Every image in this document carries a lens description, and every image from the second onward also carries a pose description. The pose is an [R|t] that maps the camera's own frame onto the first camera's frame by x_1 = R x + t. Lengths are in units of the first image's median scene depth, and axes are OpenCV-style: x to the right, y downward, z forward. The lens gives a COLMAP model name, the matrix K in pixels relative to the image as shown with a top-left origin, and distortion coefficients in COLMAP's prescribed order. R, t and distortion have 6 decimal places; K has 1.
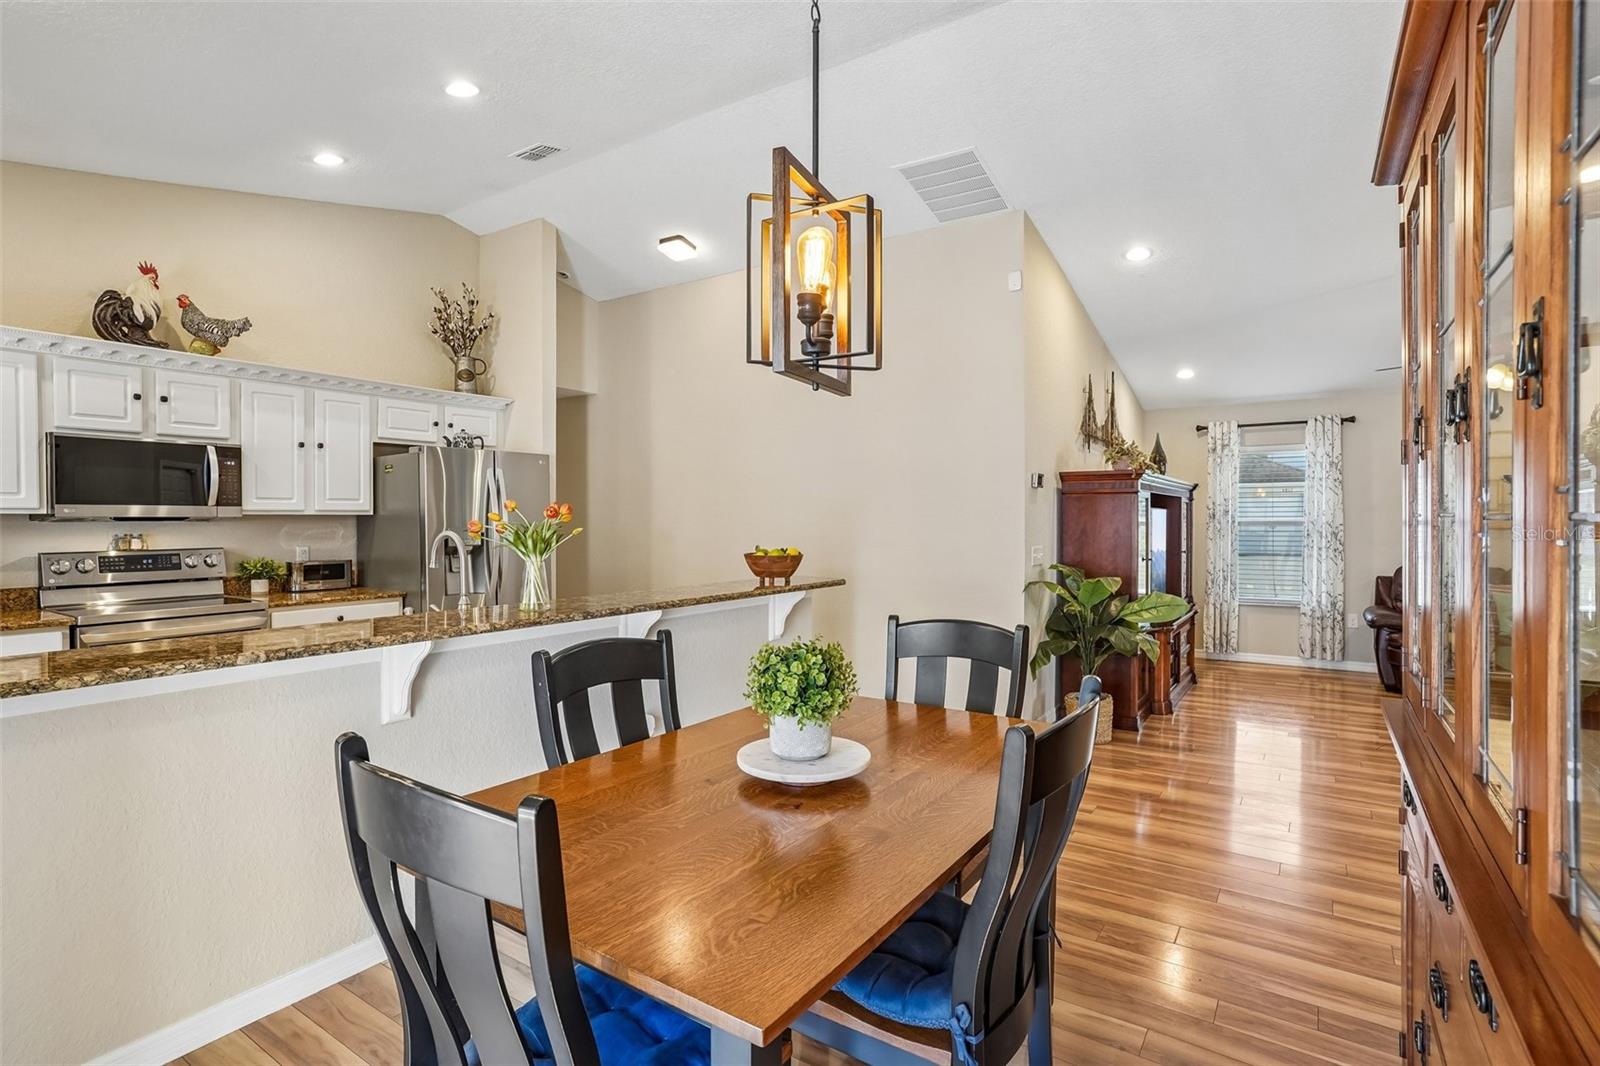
lens RADIAL K [[802.1, 0, 800.0], [0, 802.1, 533.0], [0, 0, 1]] dist [-0.043581, 0.017894]
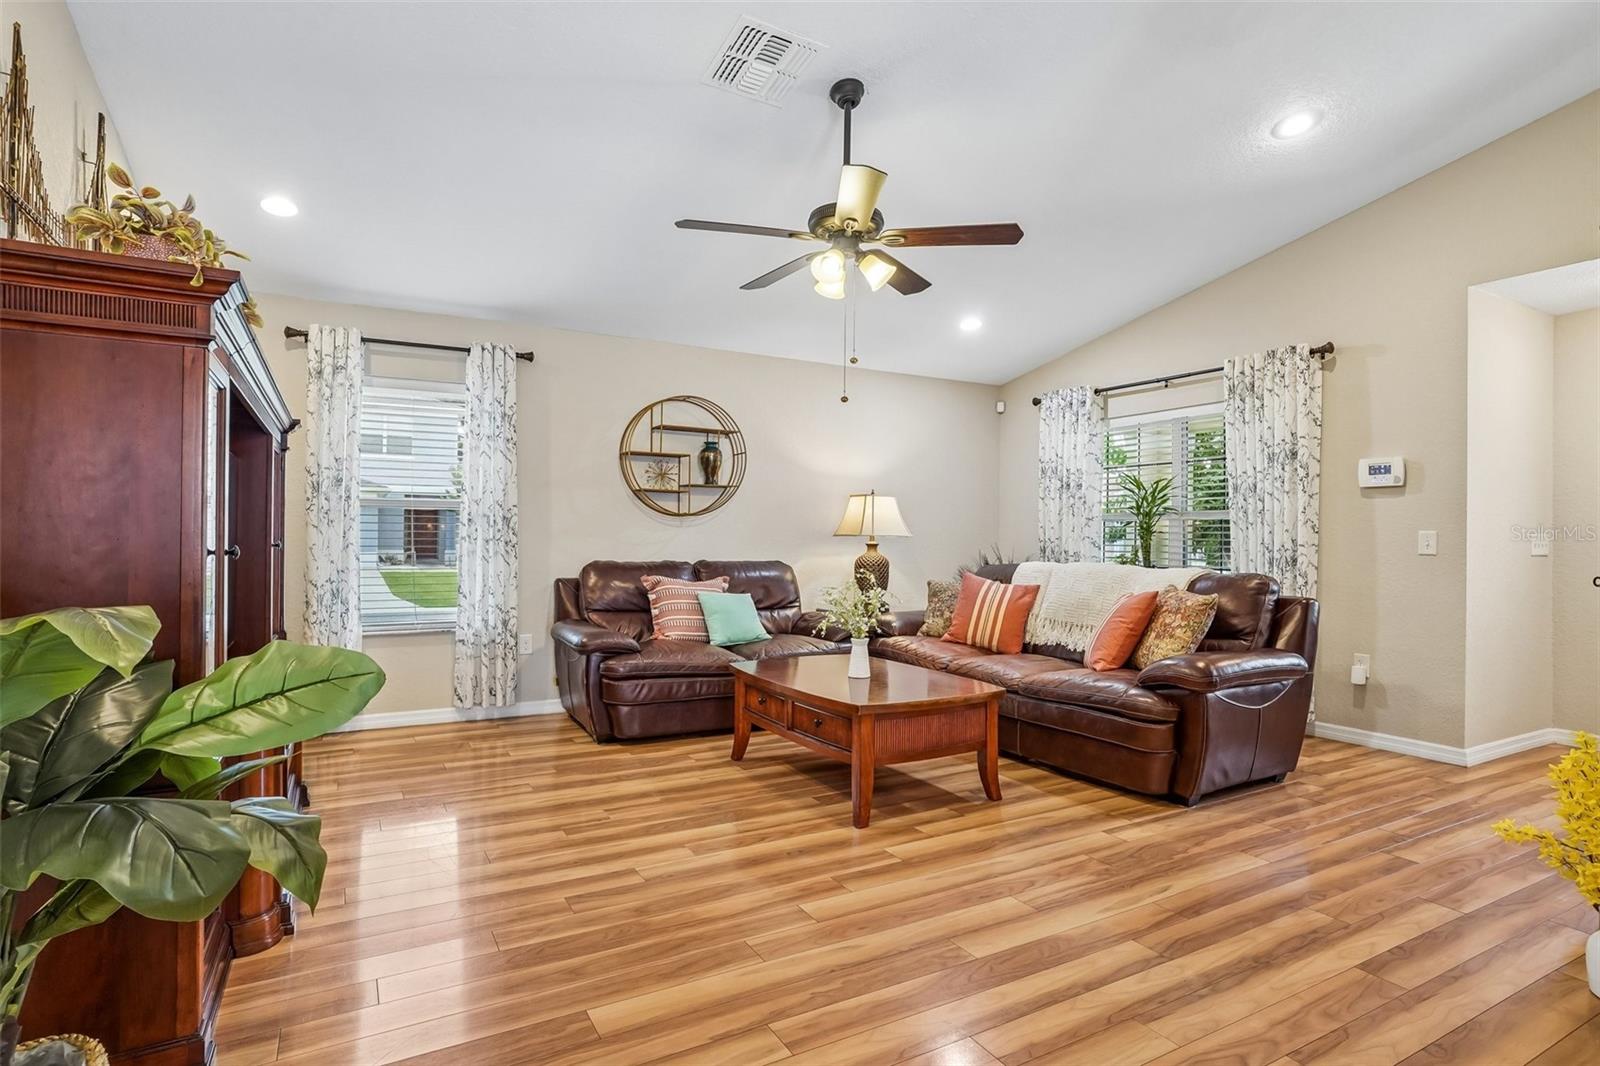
lens RADIAL K [[801.0, 0, 791.1], [0, 801.0, 529.5], [0, 0, 1]] dist [0.010734, 0.001802]
pose [[0.462087, 0.017407, 0.886664, 0.224973], [0.002341, 0.999780, -0.020847, 0.032111], [-0.886832, 0.011709, 0.461944, 0.589143]]
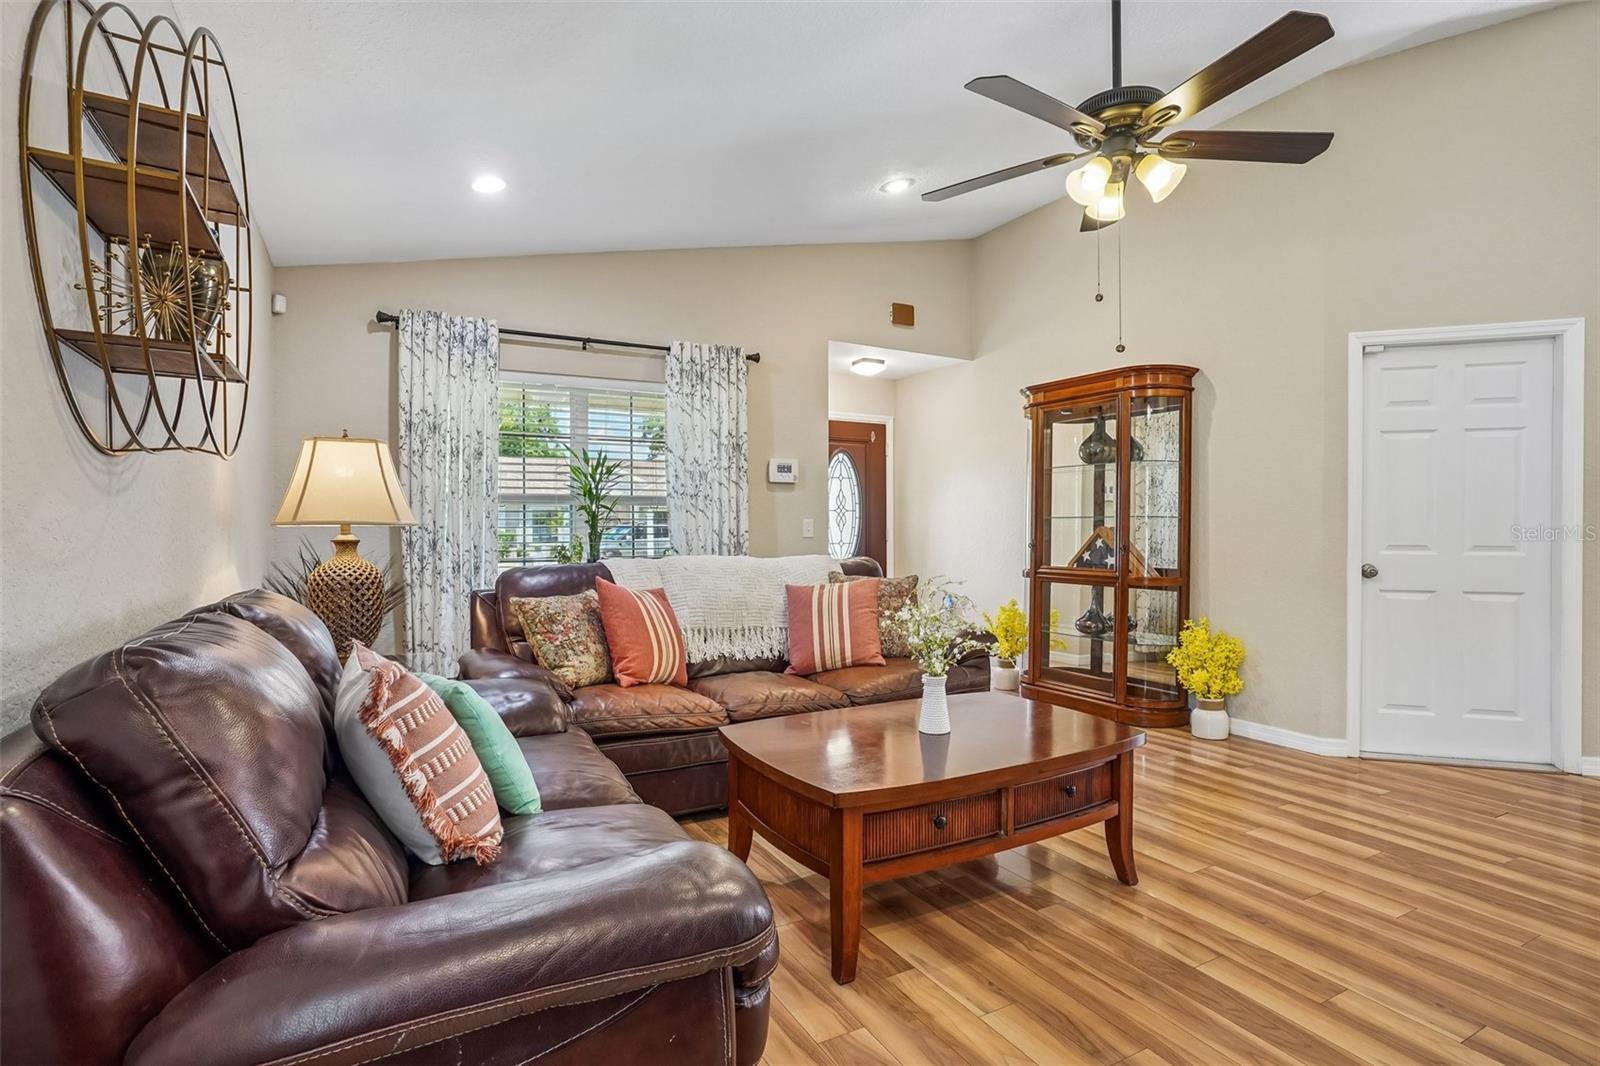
lens RADIAL K [[822.3, 0, 849.6], [0, 822.3, 533.2], [0, 0, 1]] dist [0.000700, 0.029964]
pose [[-0.902232, 0.002833, 0.431242, 0.695083], [0.010581, 0.999823, 0.015569, 0.020926], [-0.431121, 0.018610, -0.902102, 1.305091]]
